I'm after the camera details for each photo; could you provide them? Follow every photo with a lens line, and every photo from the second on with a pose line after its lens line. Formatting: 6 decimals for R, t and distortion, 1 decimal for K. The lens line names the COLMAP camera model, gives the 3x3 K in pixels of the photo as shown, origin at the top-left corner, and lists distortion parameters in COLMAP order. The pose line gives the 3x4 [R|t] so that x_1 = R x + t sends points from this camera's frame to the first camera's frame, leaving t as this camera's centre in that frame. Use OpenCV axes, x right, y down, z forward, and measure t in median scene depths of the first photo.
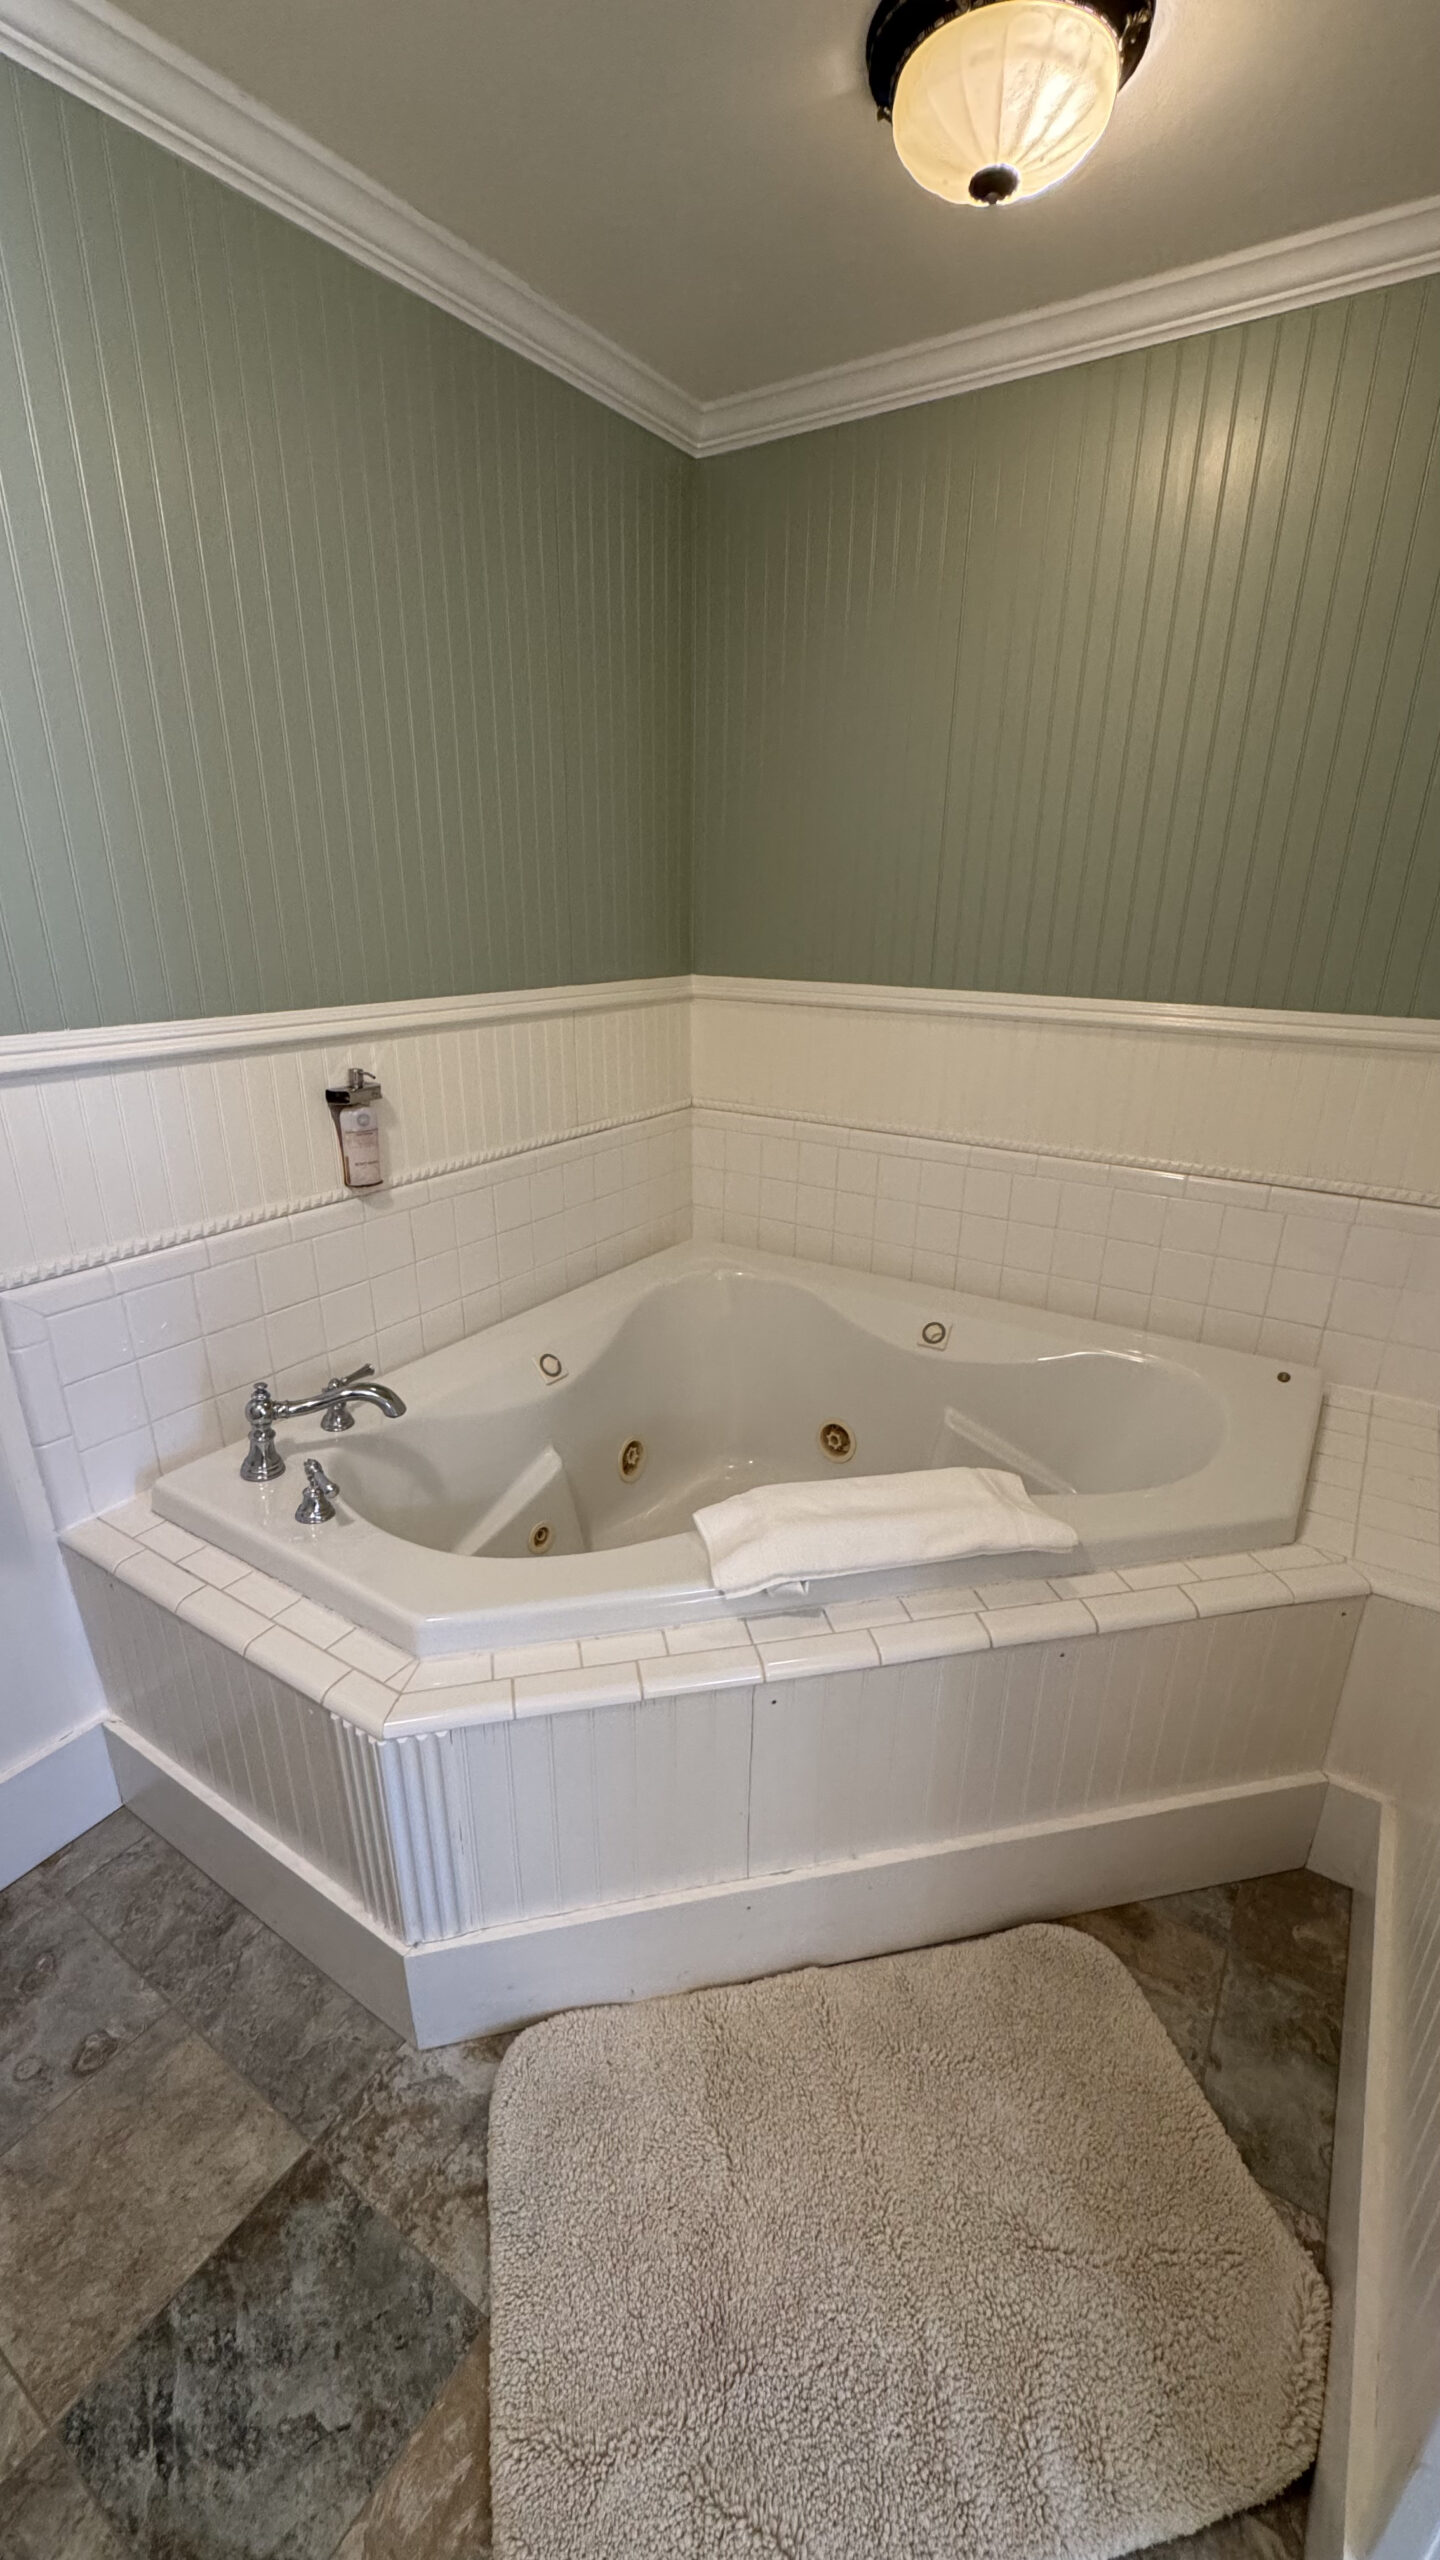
lens RADIAL K [[1034.7, 0, 719.3], [0, 1034.7, 1289.2], [0, 0, 1]] dist [-0.001174, -0.000370]
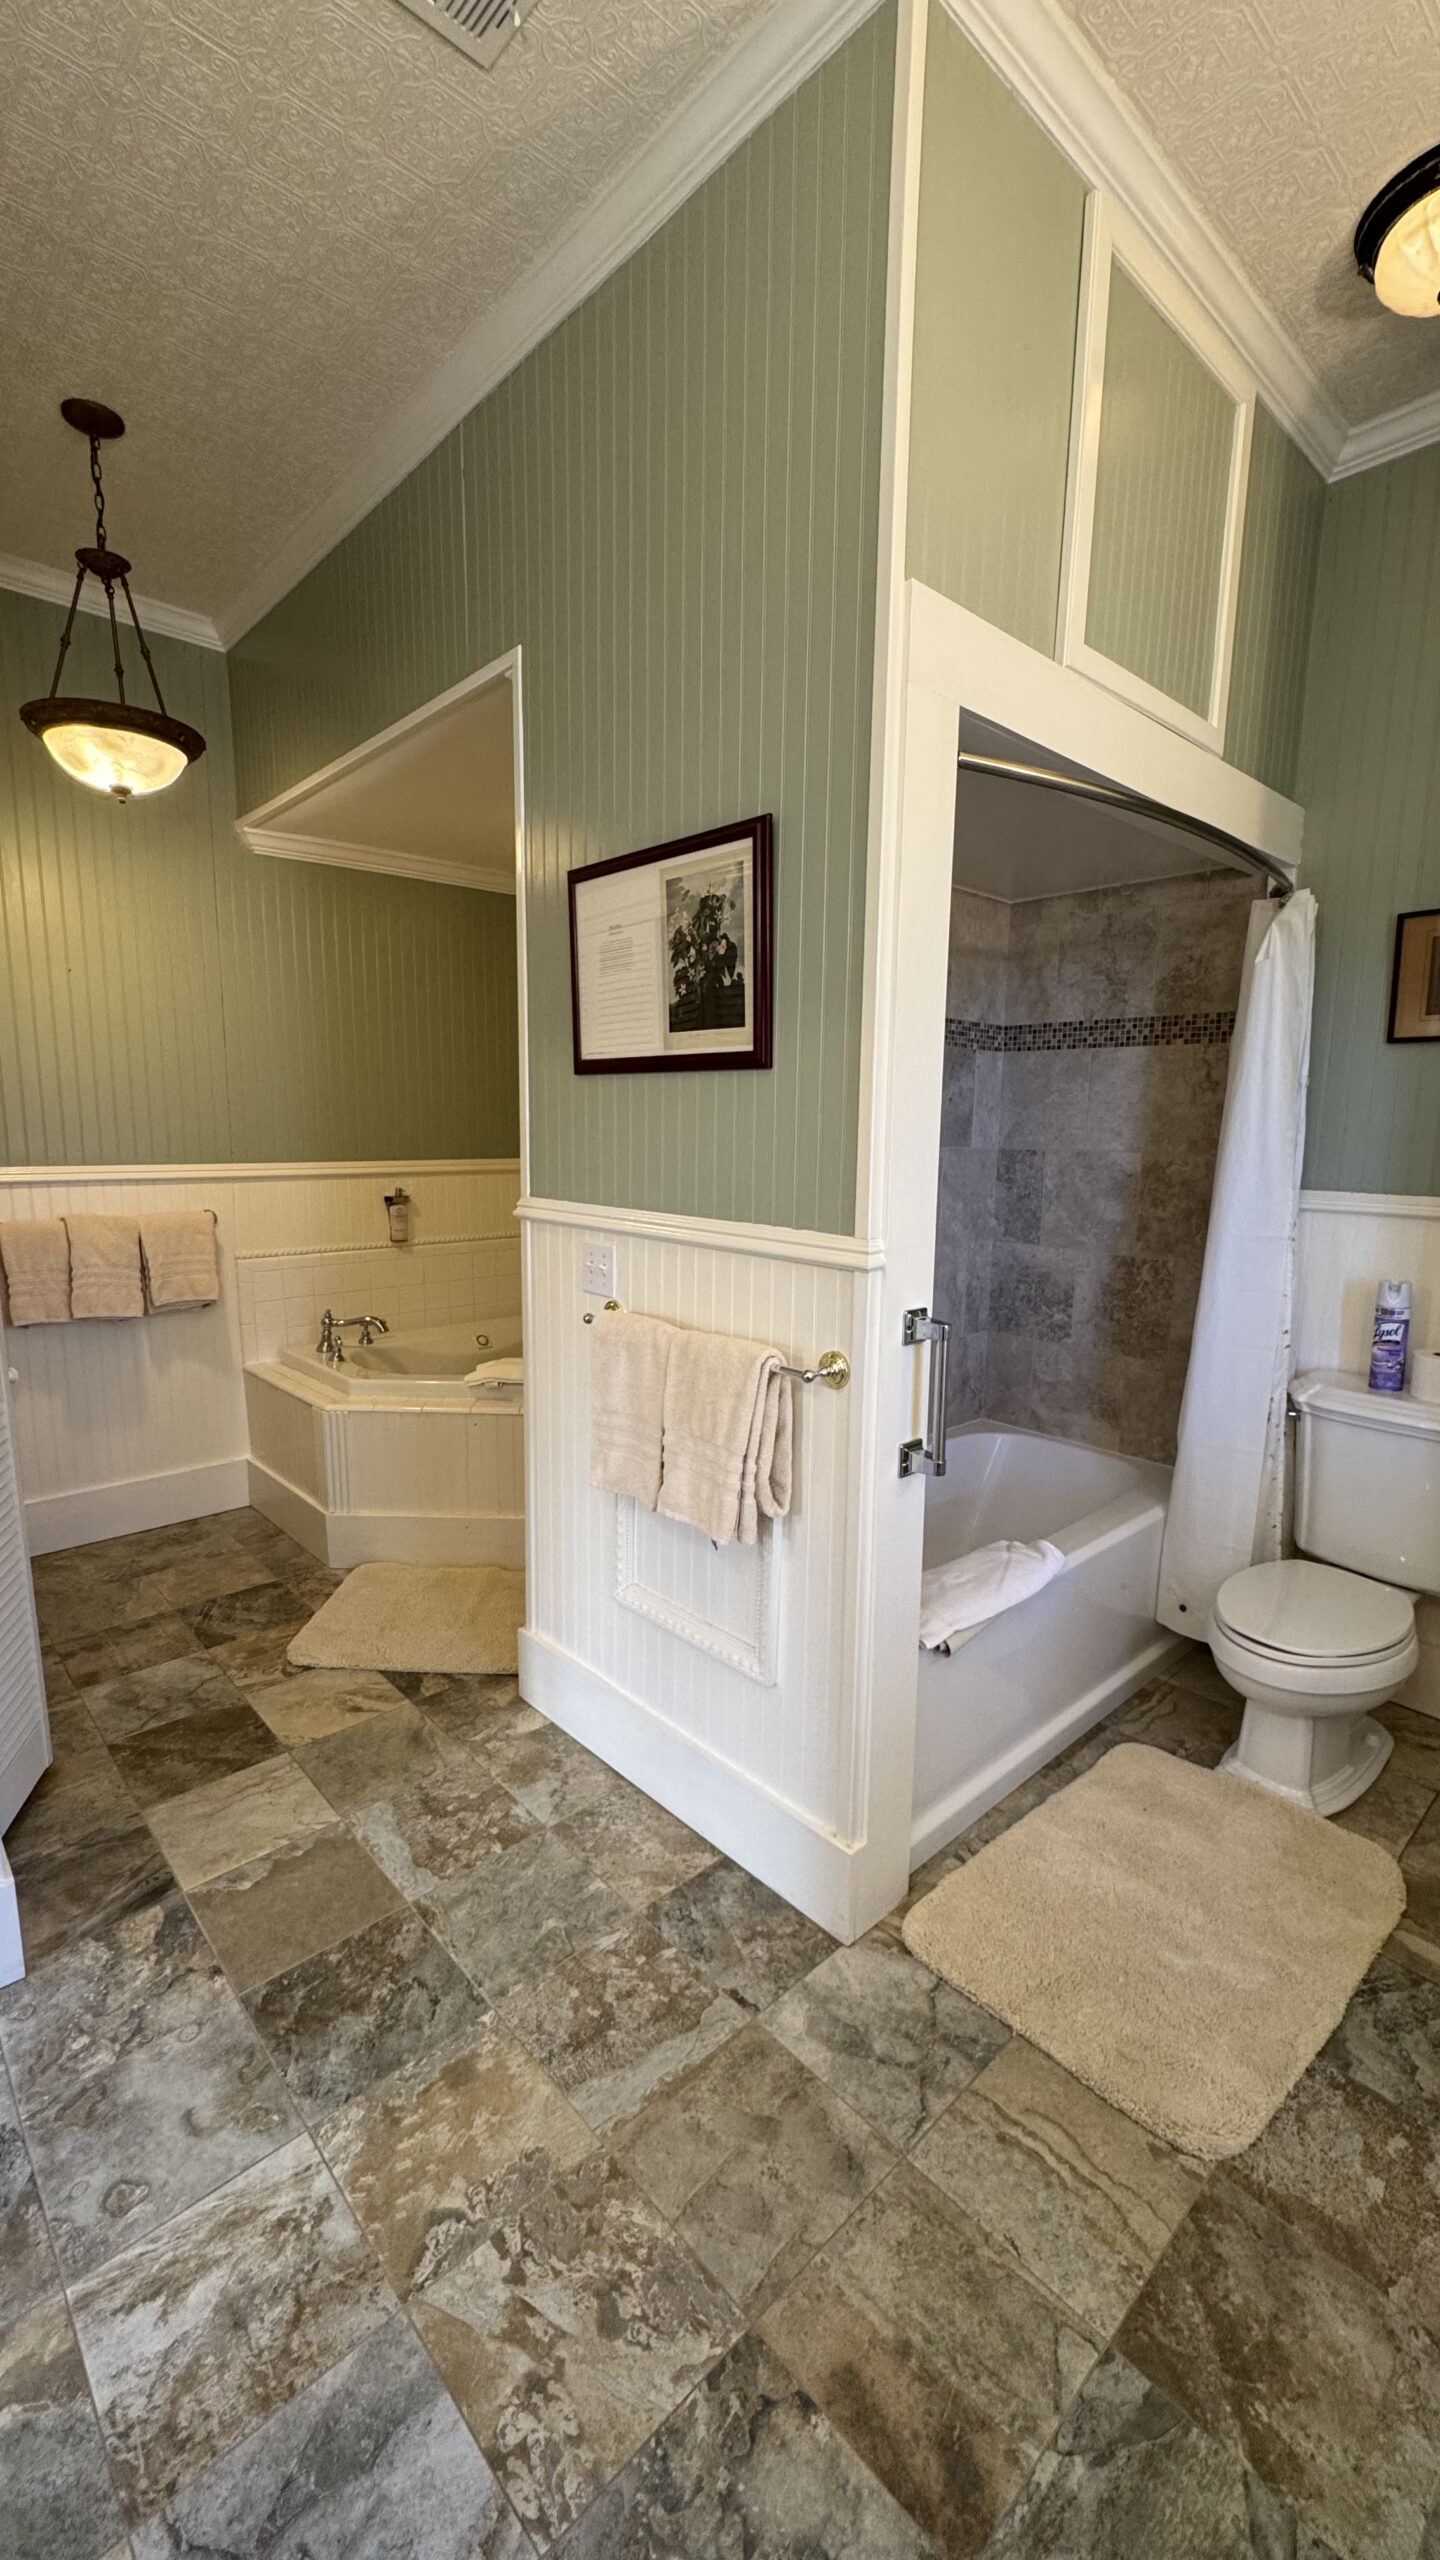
lens RADIAL K [[1024.5, 0, 724.8], [0, 1024.5, 1317.4], [0, 0, 1]] dist [-0.011294, 0.003429]
pose [[0.971436, 0.053331, -0.231230, 0.889684], [-0.094446, 0.980809, -0.170568, 0.385303], [0.217696, 0.187535, 0.957830, -0.942731]]
